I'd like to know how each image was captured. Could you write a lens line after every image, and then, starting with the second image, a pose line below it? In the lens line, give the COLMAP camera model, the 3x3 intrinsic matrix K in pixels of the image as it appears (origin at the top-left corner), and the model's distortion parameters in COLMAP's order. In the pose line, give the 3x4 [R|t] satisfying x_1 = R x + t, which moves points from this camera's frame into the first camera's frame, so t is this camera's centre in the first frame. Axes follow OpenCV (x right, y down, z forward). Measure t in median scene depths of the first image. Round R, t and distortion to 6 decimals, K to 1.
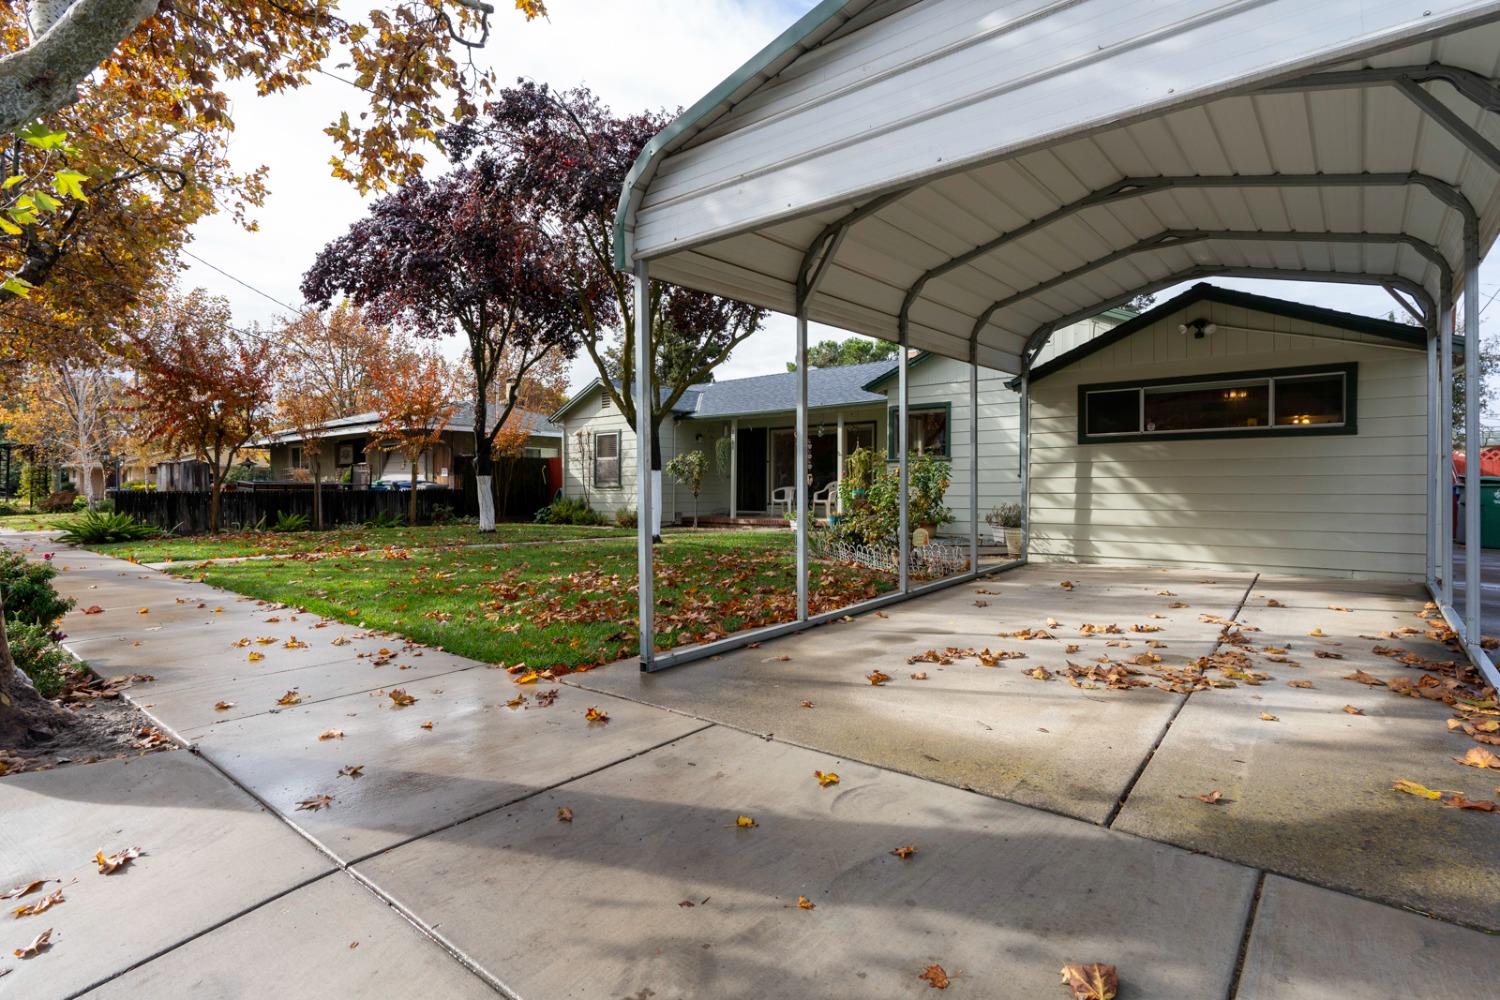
lens RADIAL K [[749.2, 0, 735.2], [0, 749.2, 504.7], [0, 0, 1]] dist [-0.000871, -0.000343]
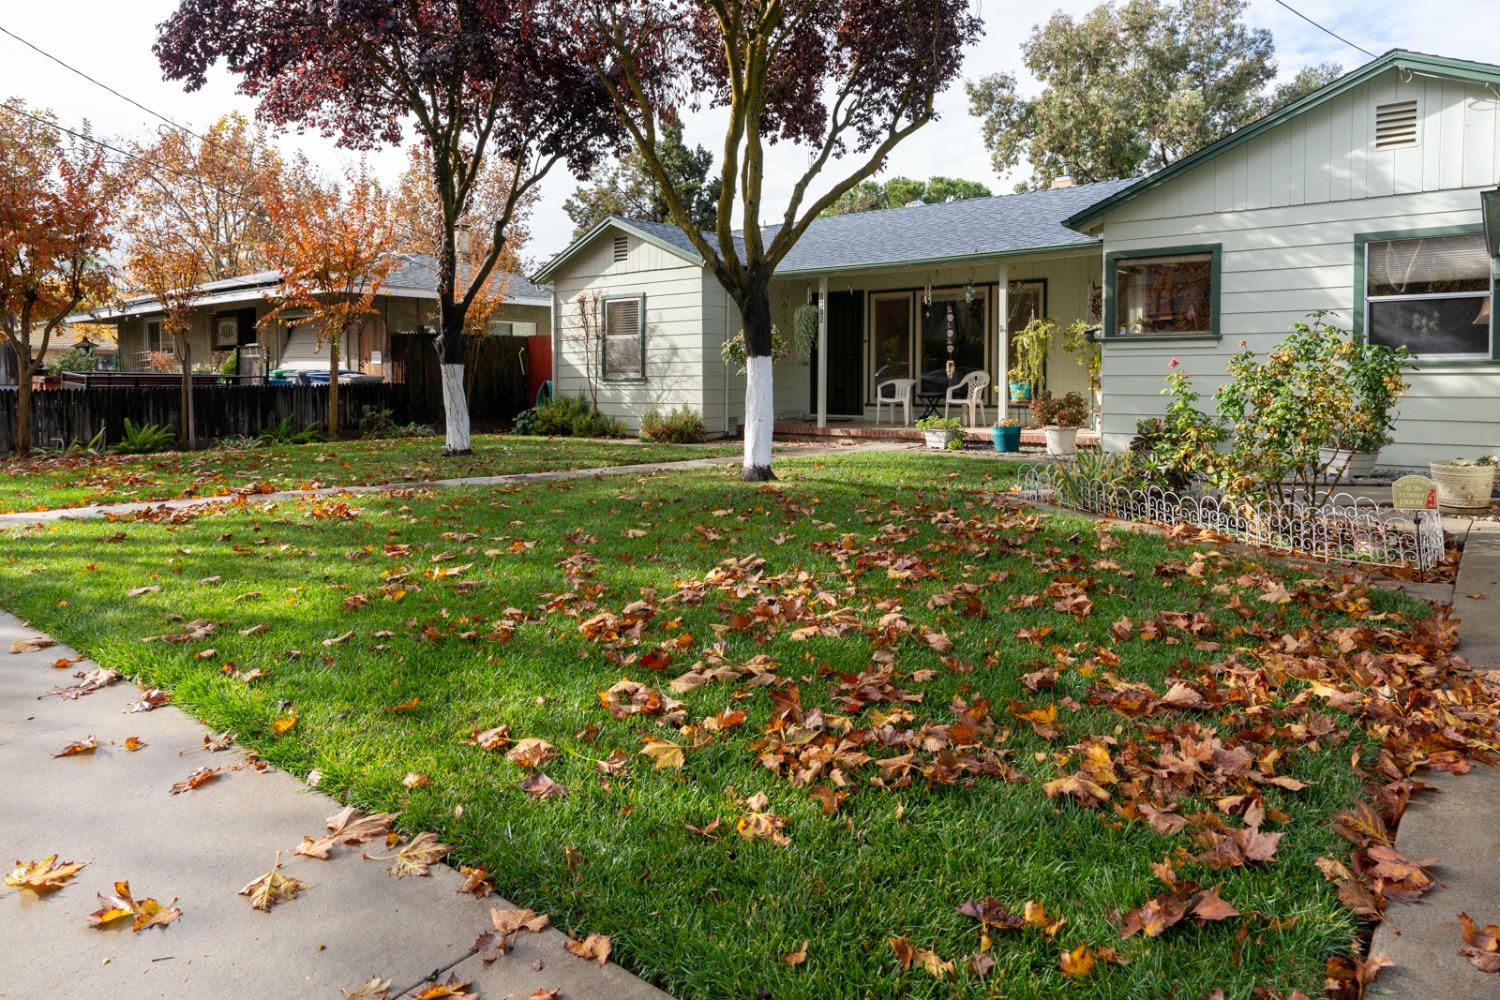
lens RADIAL K [[944.7, 0, 730.1], [0, 944.7, 410.6], [0, 0, 1]] dist [0.001747, 0.001168]
pose [[0.999902, -0.002357, 0.013818, -0.095290], [0.002141, 0.999876, 0.015621, -0.009721], [-0.013853, -0.015590, 0.999783, 0.169261]]
